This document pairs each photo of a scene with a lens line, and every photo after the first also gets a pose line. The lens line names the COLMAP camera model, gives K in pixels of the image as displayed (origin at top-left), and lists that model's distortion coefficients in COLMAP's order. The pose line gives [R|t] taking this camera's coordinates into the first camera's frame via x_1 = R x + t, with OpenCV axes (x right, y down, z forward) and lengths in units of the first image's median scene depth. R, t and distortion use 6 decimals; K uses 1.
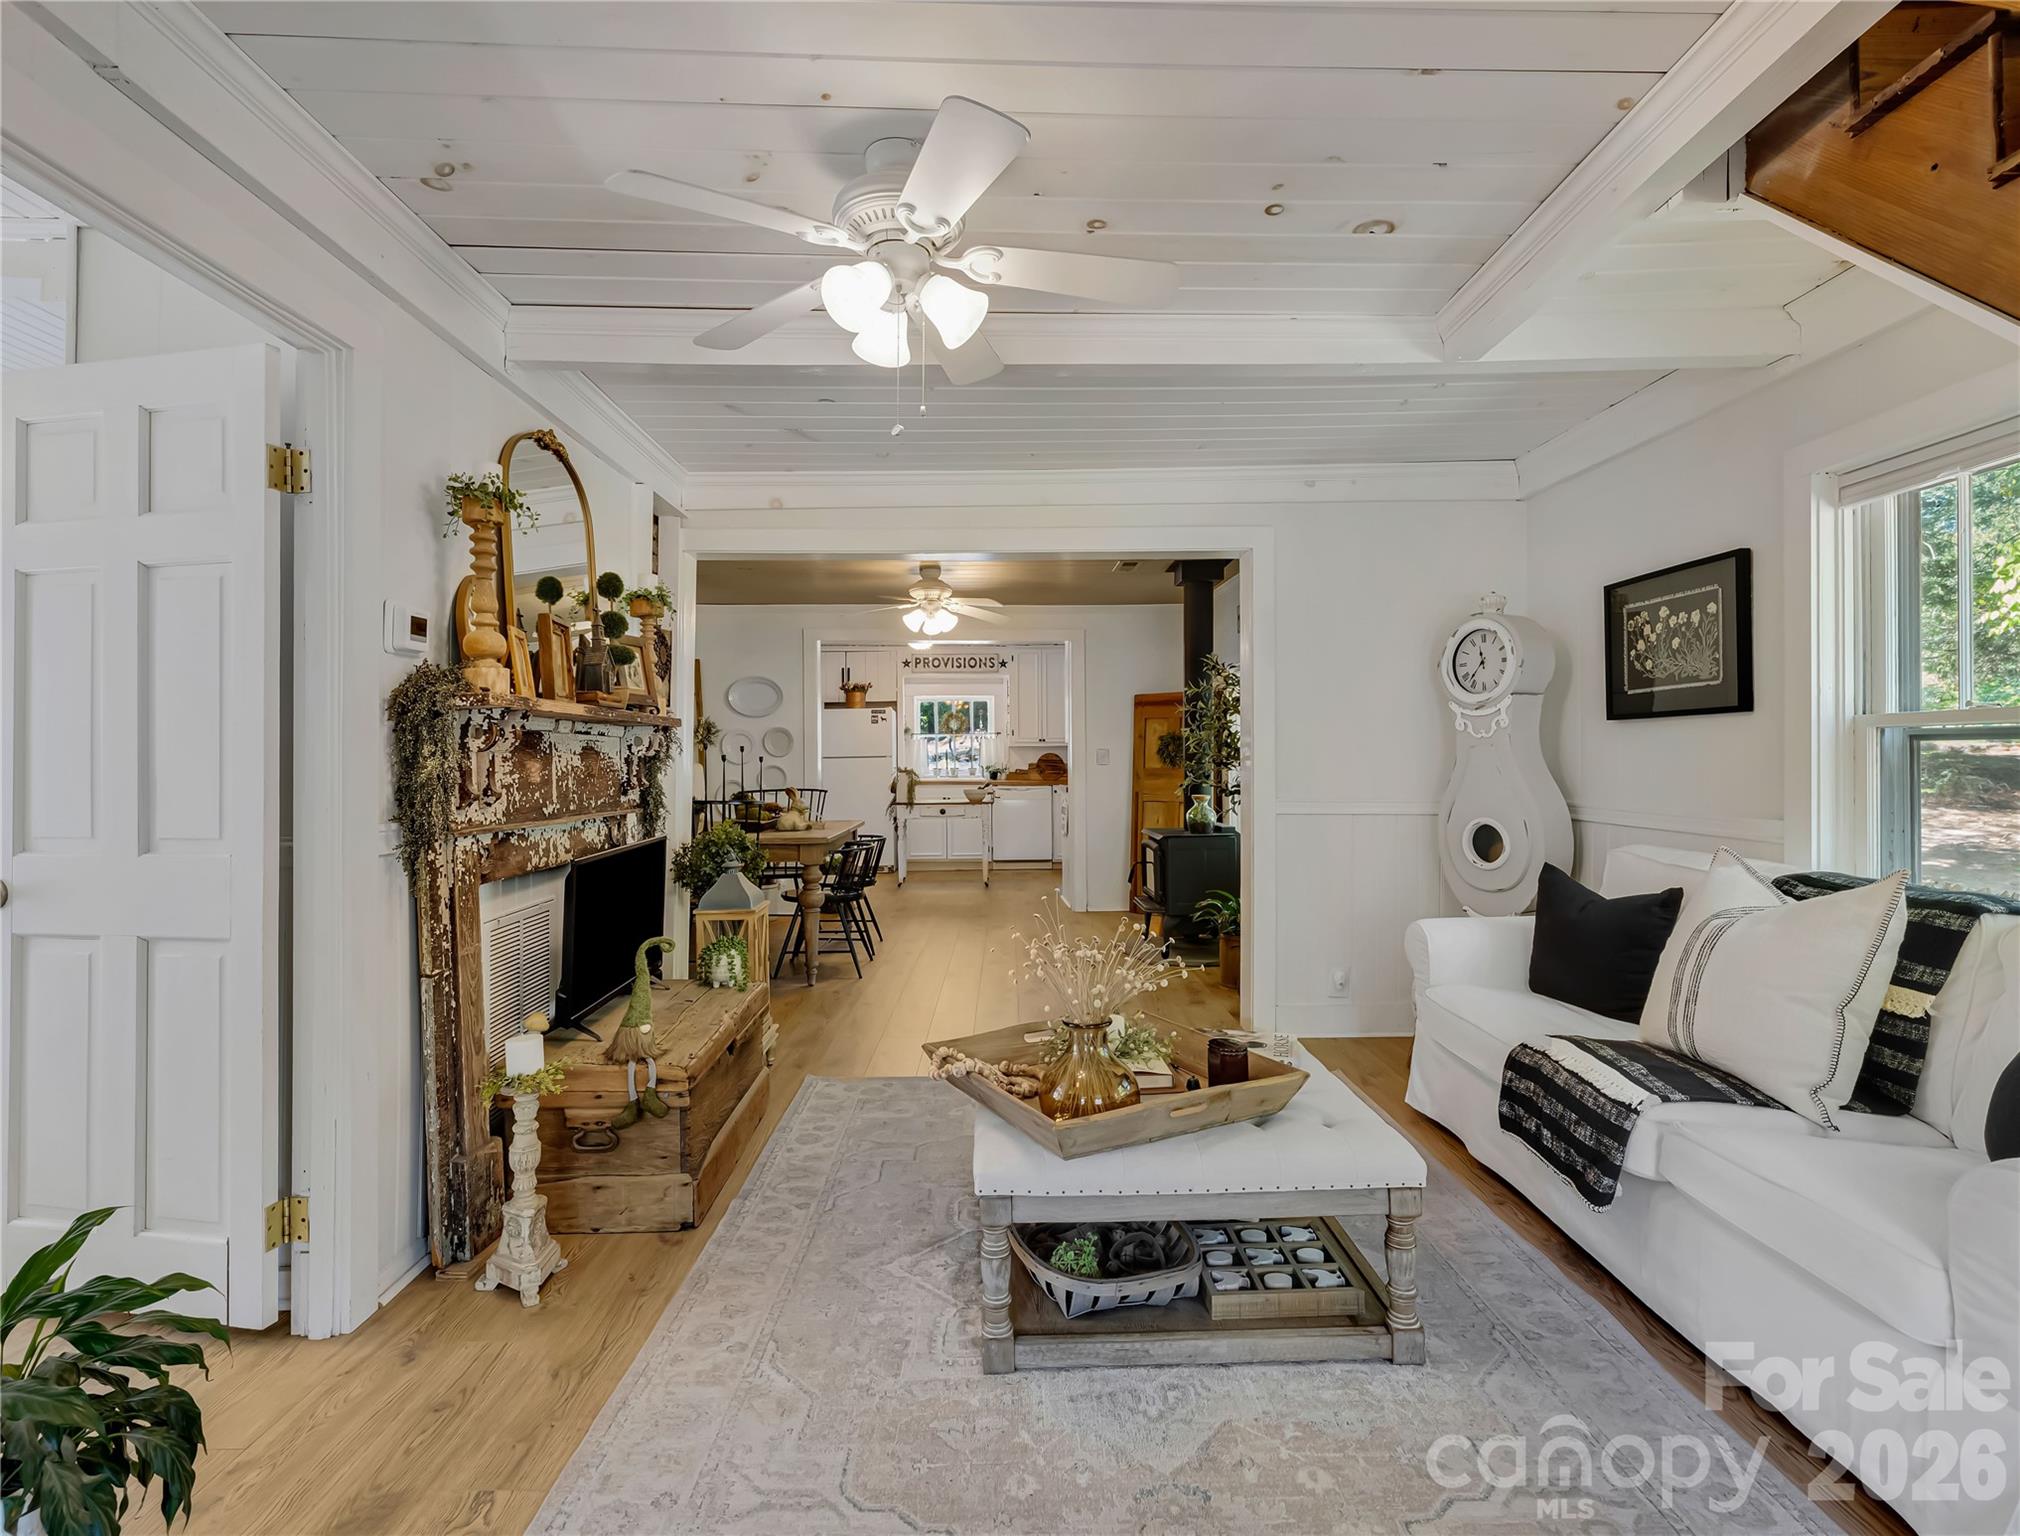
lens RADIAL K [[958.6, 0, 1008.6], [0, 958.6, 754.1], [0, 0, 1]] dist [0.000585, -0.000531]
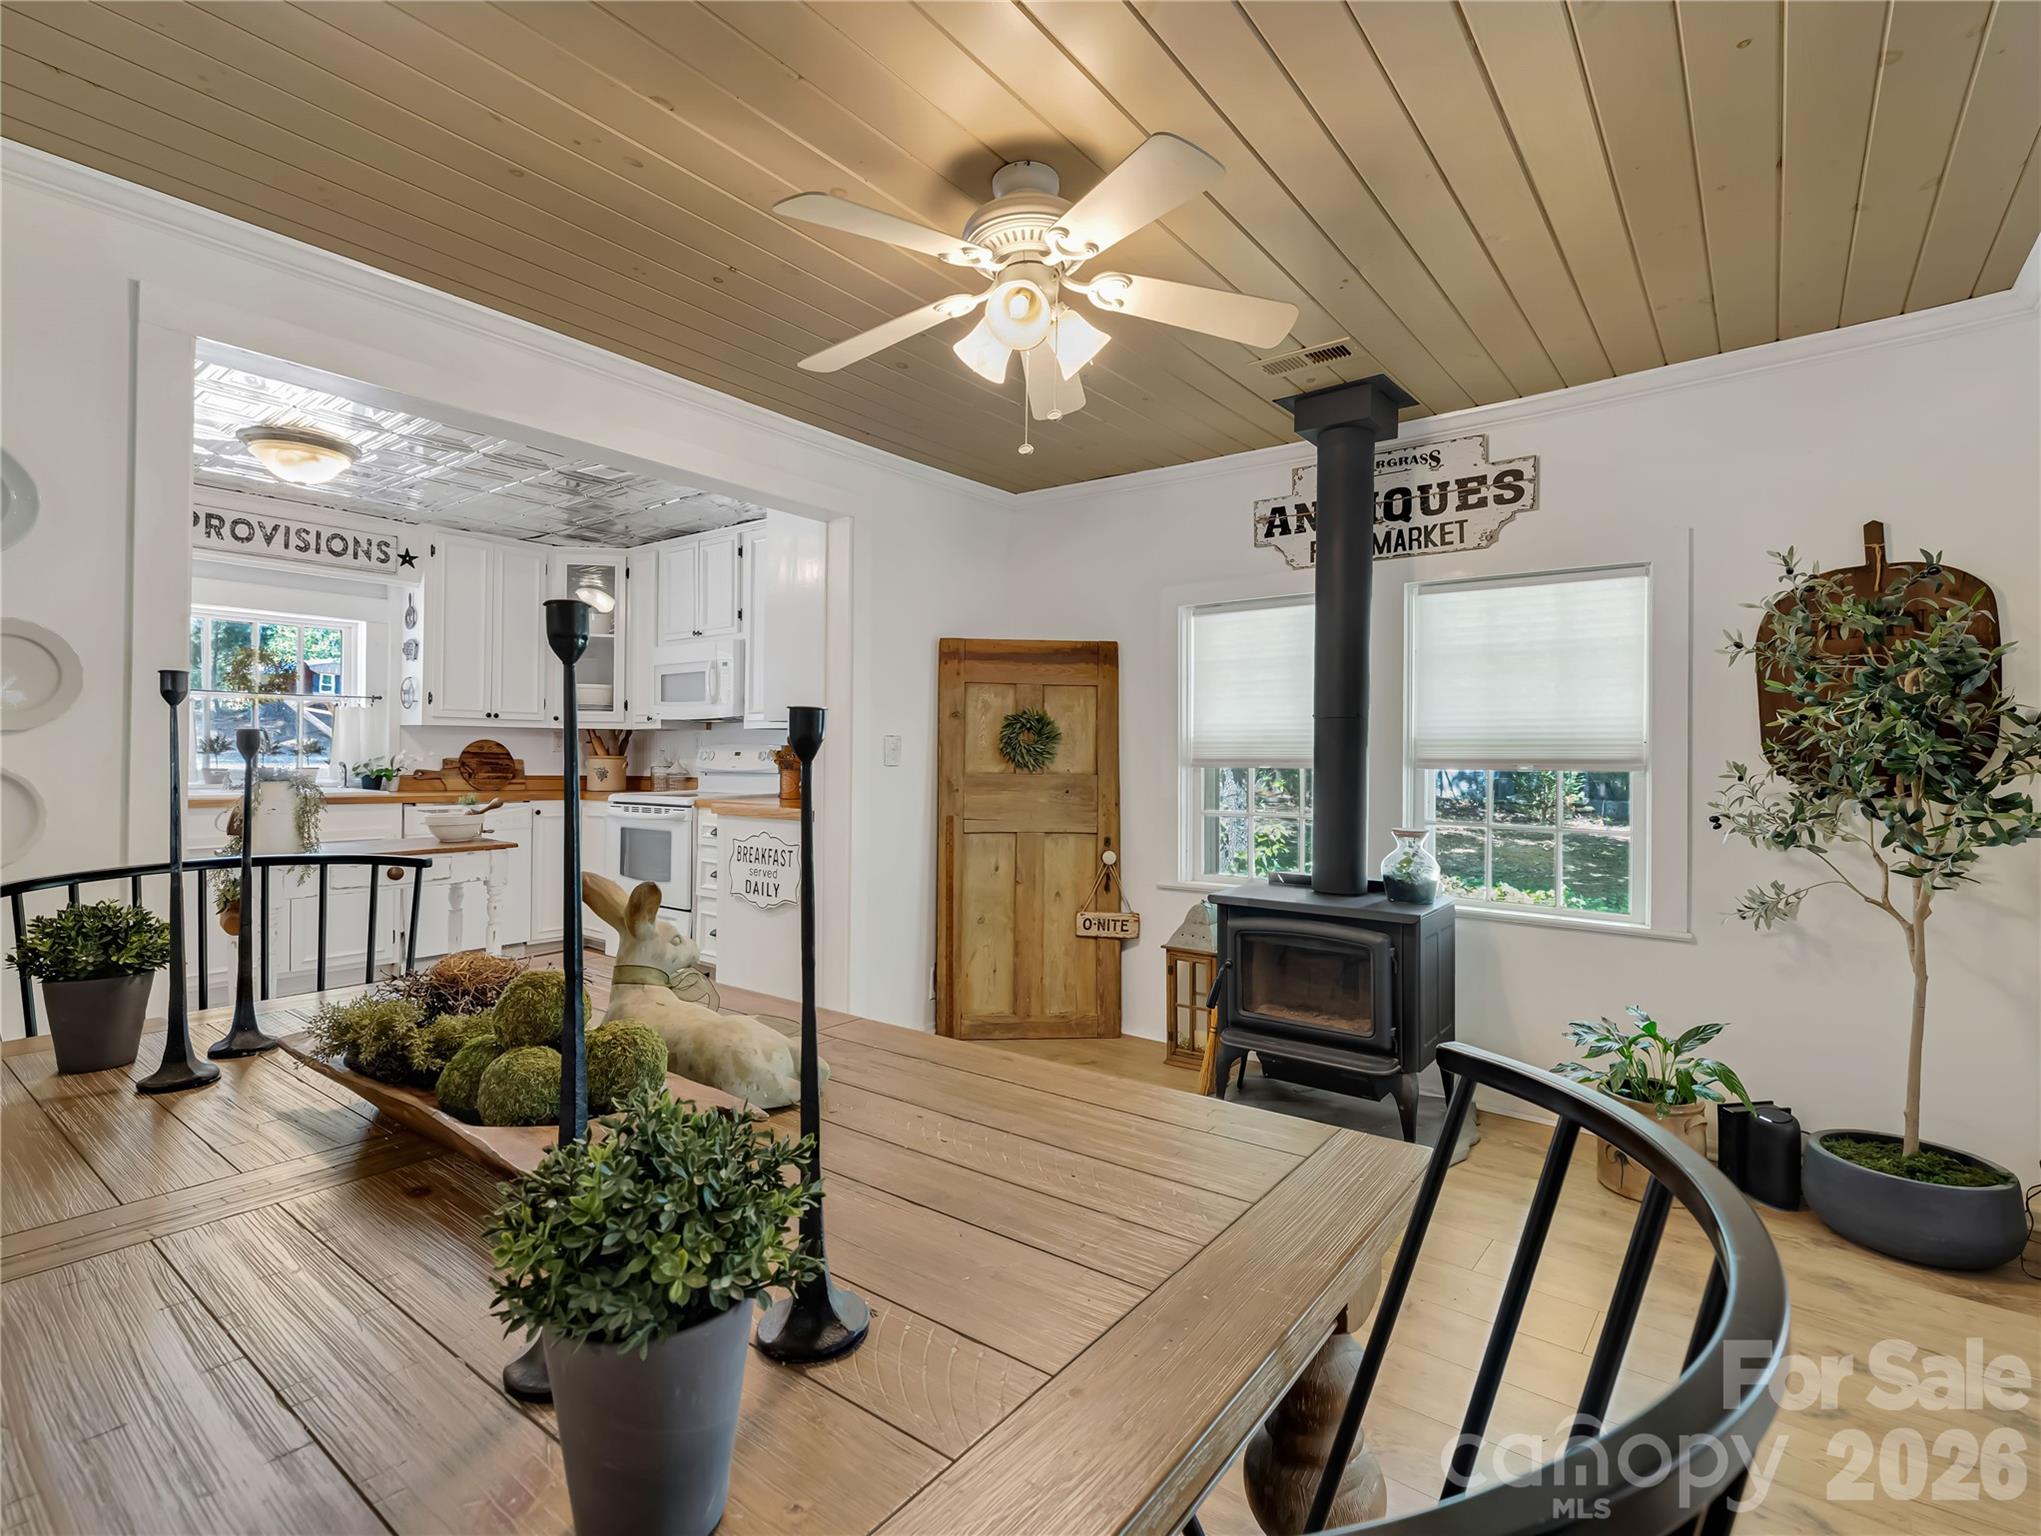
lens RADIAL K [[968.5, 0, 1015.5], [0, 968.5, 747.4], [0, 0, 1]] dist [0.000585, -0.000531]
pose [[0.636283, 0.017922, 0.771248, -0.753093], [-0.016129, 0.999821, -0.009927, 0.014179], [-0.771287, -0.006123, 0.636458, 1.732929]]
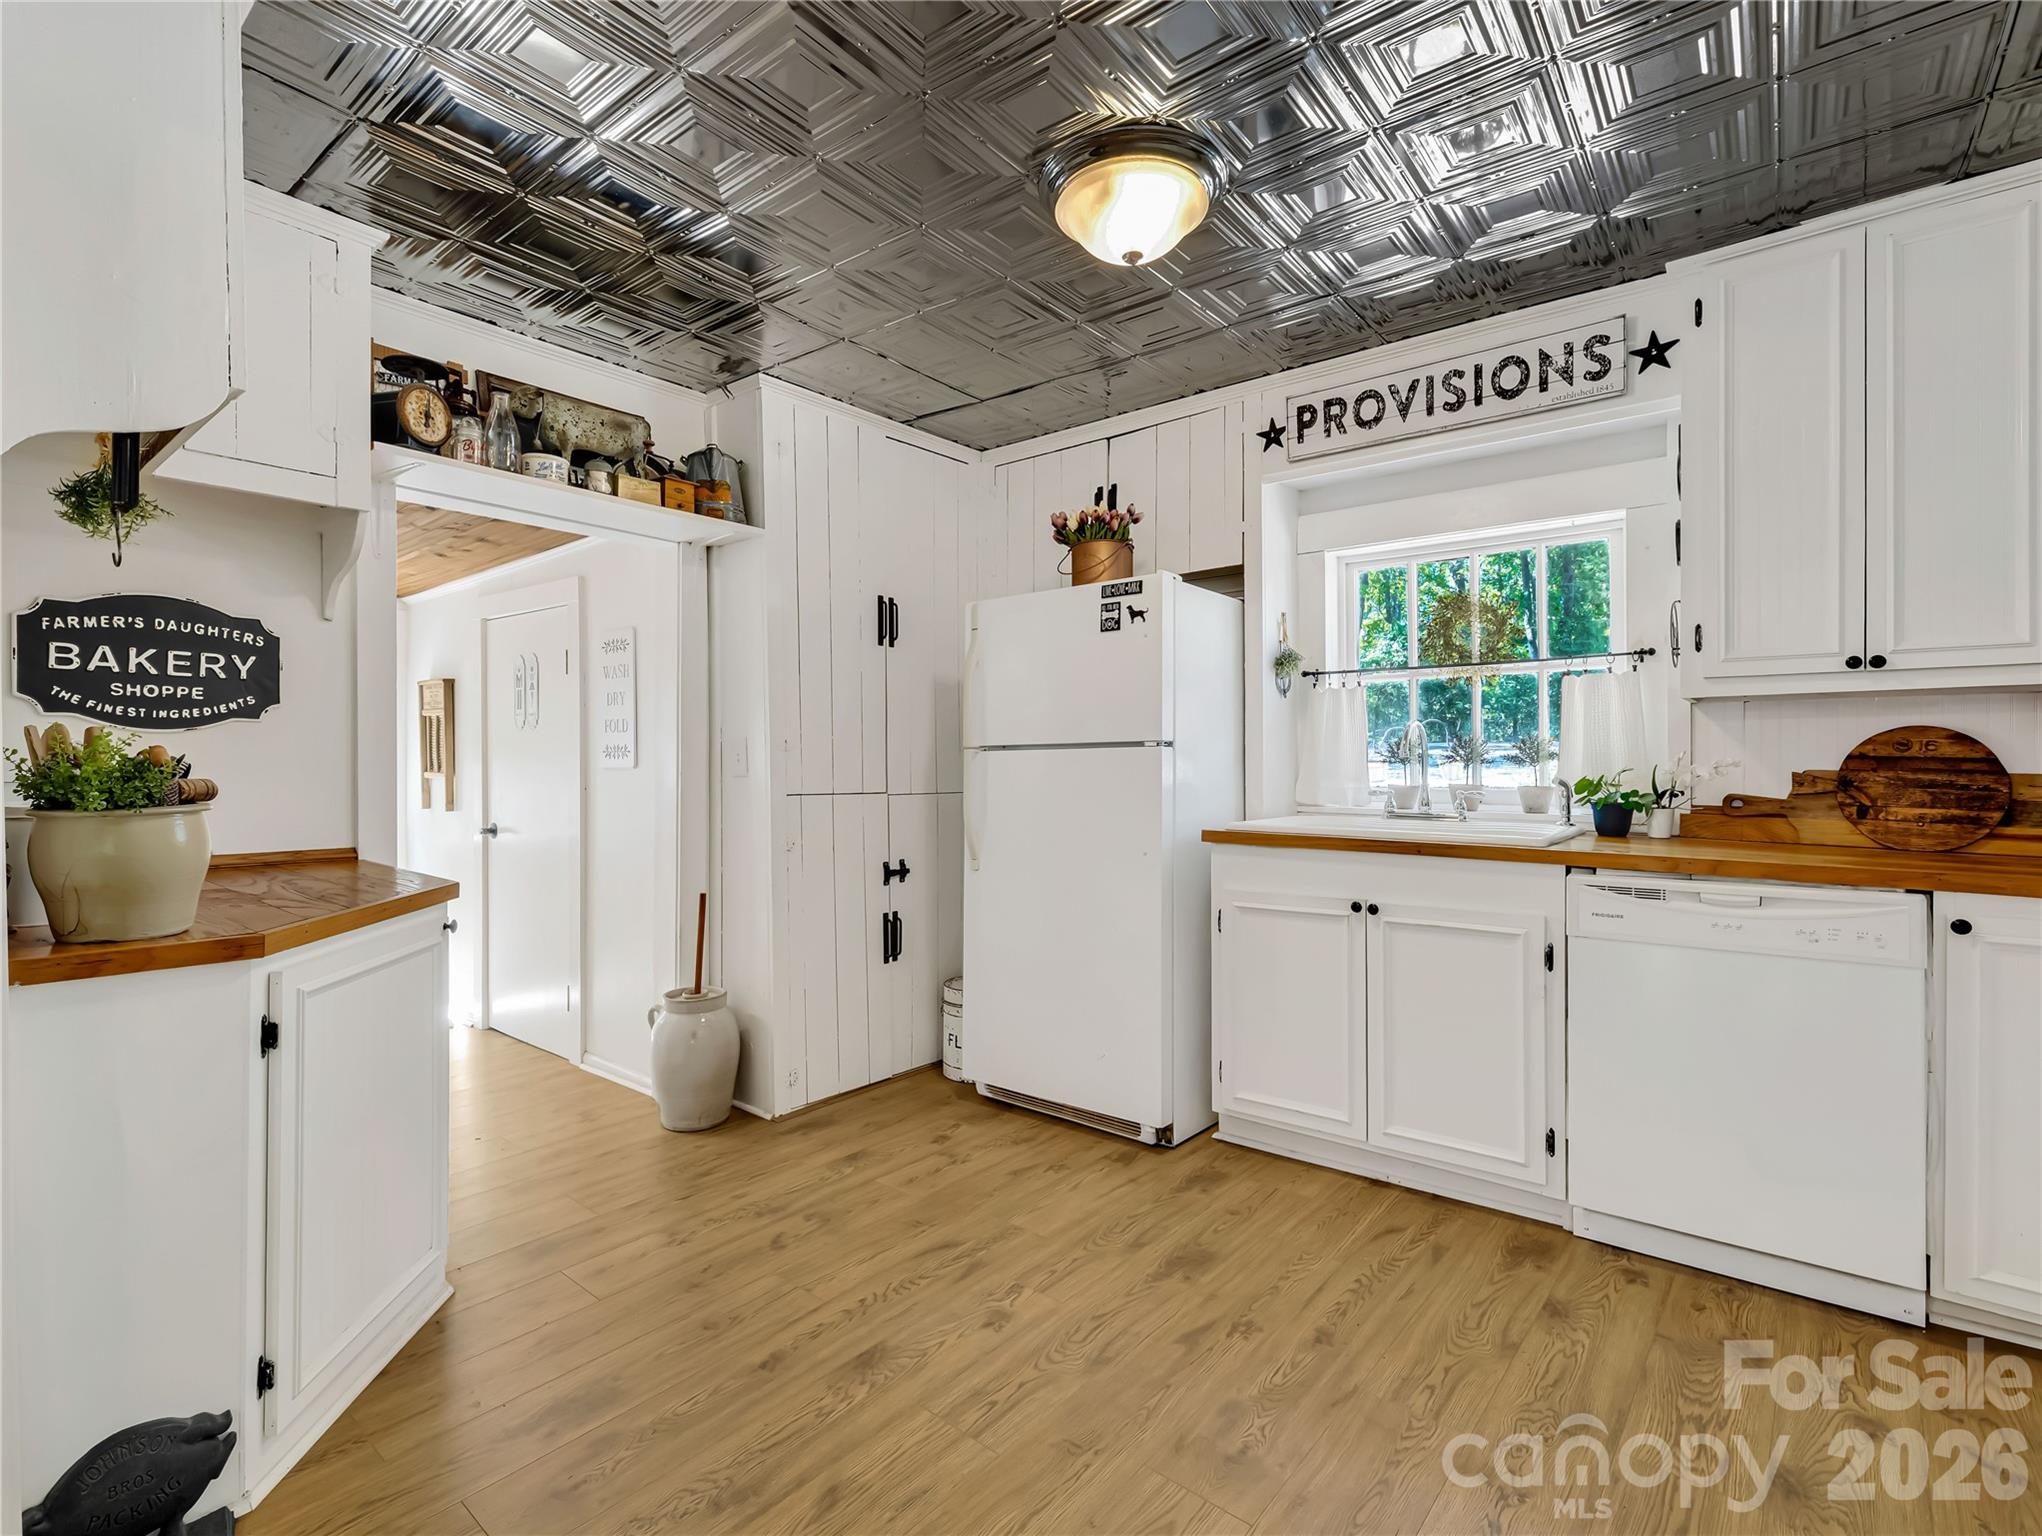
lens RADIAL K [[969.0, 0, 1030.9], [0, 969.0, 759.1], [0, 0, 1]] dist [0.000585, -0.000531]
pose [[0.760581, 0.002994, -0.649236, 0.129935], [-0.001732, 0.999995, 0.002583, 0.024150], [0.649240, -0.000841, 0.760583, 2.840831]]
